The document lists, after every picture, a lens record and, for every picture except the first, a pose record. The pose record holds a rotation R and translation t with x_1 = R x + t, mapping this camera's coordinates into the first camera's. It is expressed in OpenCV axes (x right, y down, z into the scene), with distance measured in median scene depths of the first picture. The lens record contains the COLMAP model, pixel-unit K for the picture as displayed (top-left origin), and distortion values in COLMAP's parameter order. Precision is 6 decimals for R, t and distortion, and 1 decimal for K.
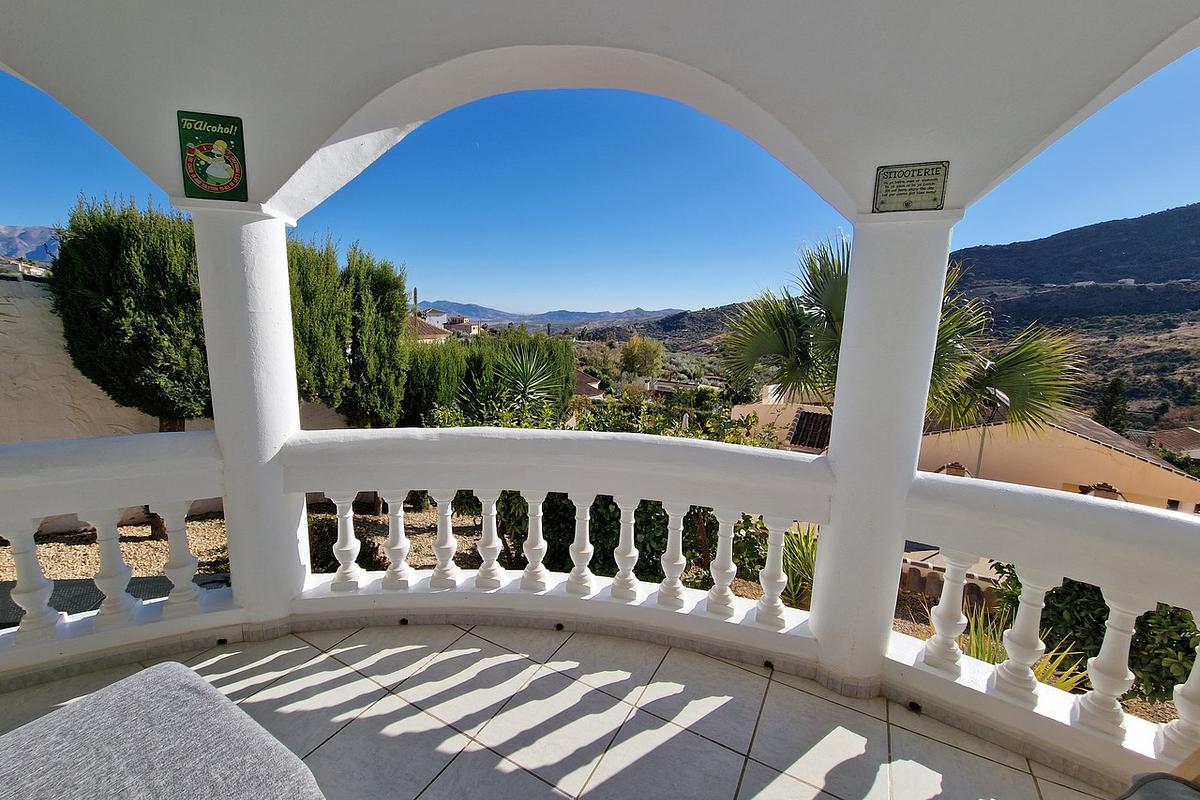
lens RADIAL K [[493.9, 0, 629.7], [0, 493.9, 393.9], [0, 0, 1]] dist [0.004600, -0.002844]
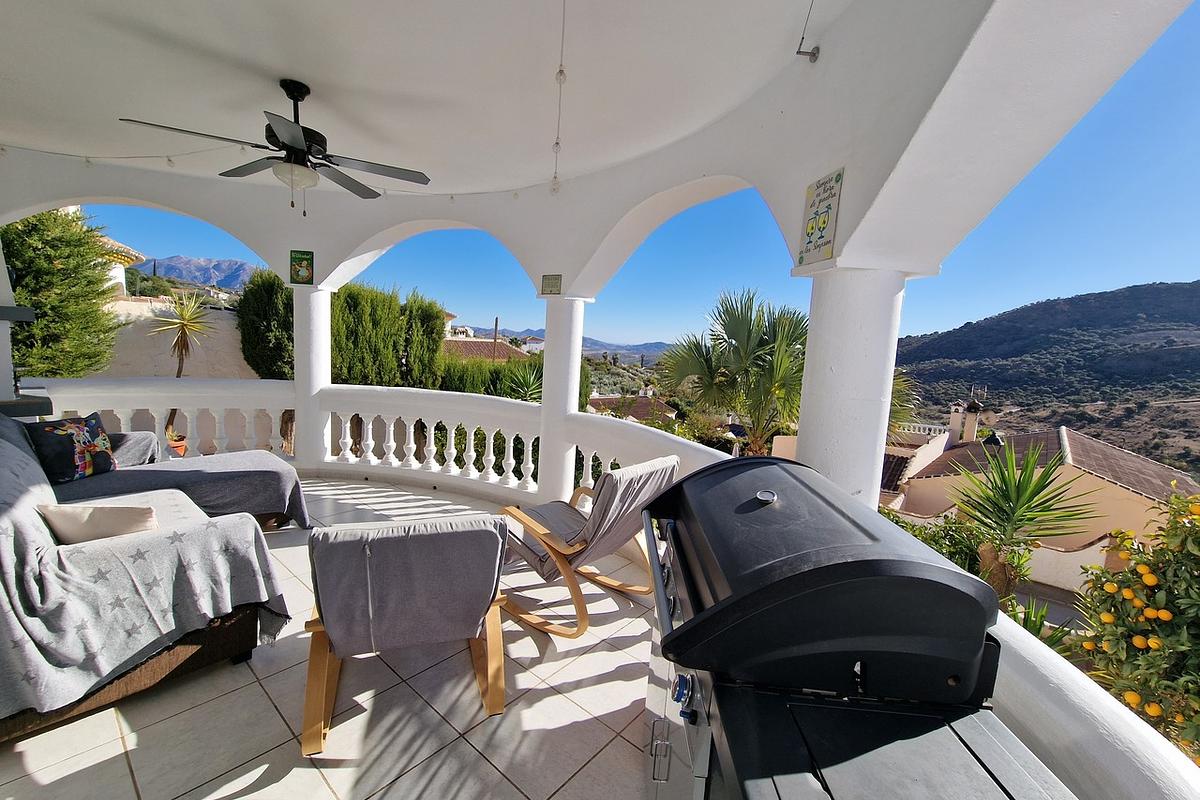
lens RADIAL K [[493.9, 0, 630.6], [0, 493.9, 395.7], [0, 0, 1]] dist [0.004600, -0.002844]
pose [[0.983404, 0.050368, -0.174295, 0.549091], [-0.060676, 0.996678, -0.054322, 0.087116], [0.170980, 0.063996, 0.983194, -0.492550]]
